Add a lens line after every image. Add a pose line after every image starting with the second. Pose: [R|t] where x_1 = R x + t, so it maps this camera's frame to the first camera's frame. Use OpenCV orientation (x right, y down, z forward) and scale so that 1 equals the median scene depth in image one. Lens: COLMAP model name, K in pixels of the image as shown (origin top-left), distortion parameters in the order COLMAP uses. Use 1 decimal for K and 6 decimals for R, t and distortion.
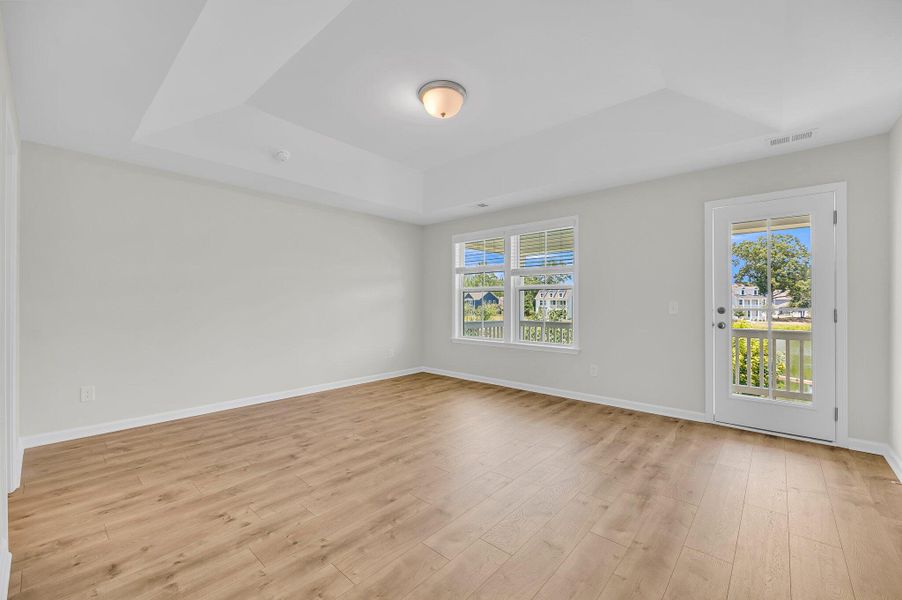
lens RADIAL K [[370.1, 0, 451.0], [0, 370.1, 299.1], [0, 0, 1]] dist [0.000931, 0.000020]
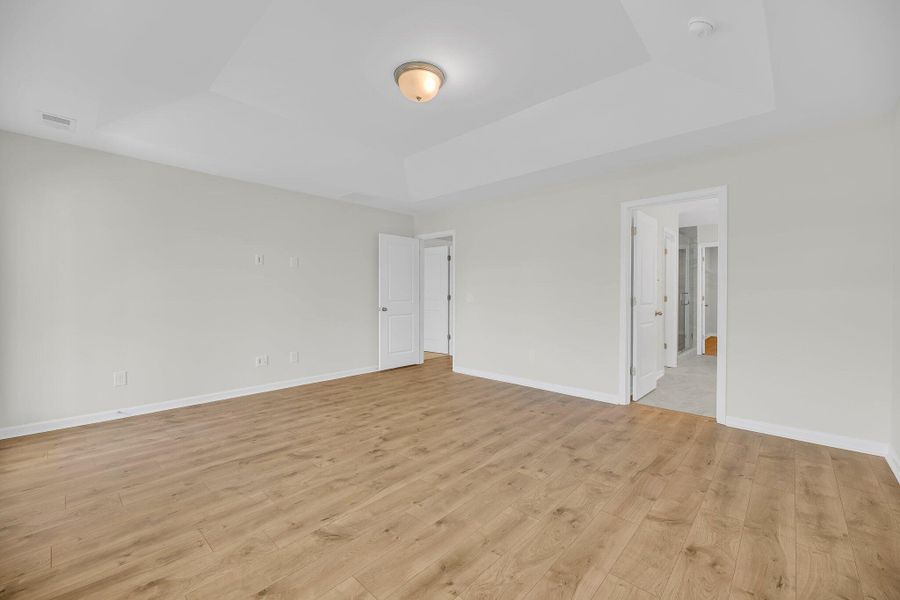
lens RADIAL K [[369.2, 0, 450.8], [0, 369.2, 297.4], [0, 0, 1]] dist [0.000931, 0.000020]
pose [[-0.999722, -0.002701, 0.023424, -0.120553], [-0.002753, 0.999994, -0.002212, 0.021970], [-0.023418, -0.002276, -0.999723, 1.857108]]
